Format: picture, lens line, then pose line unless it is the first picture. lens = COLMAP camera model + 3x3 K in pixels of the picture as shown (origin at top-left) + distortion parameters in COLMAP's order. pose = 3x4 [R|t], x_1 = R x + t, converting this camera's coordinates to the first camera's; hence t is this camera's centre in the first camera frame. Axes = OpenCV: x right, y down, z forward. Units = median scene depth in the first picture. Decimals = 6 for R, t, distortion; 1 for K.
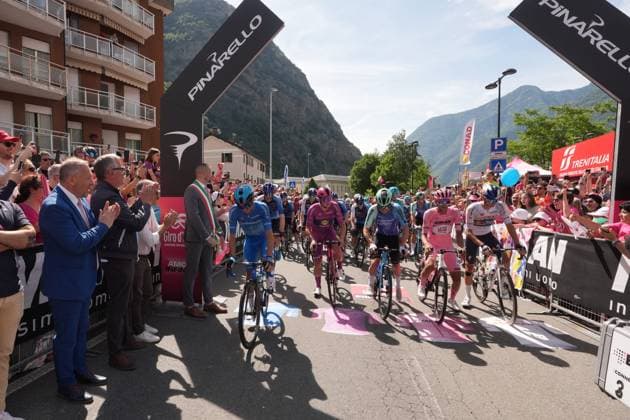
lens RADIAL K [[345.4, 0, 315.0], [0, 345.4, 210.0], [0, 0, 1]] dist [-0.053310, 0.032551]
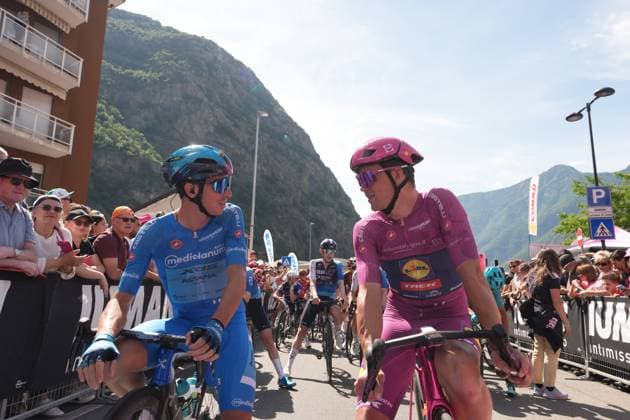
lens RADIAL K [[399.0, 0, 331.2], [0, 399.0, 209.2], [0, 0, 1]] dist [-0.000291, 0.001967]
pose [[0.999301, 0.020917, 0.030996, -0.002053], [-0.012643, 0.969090, -0.246384, 0.015231], [-0.035192, 0.245819, 0.968677, 0.138063]]
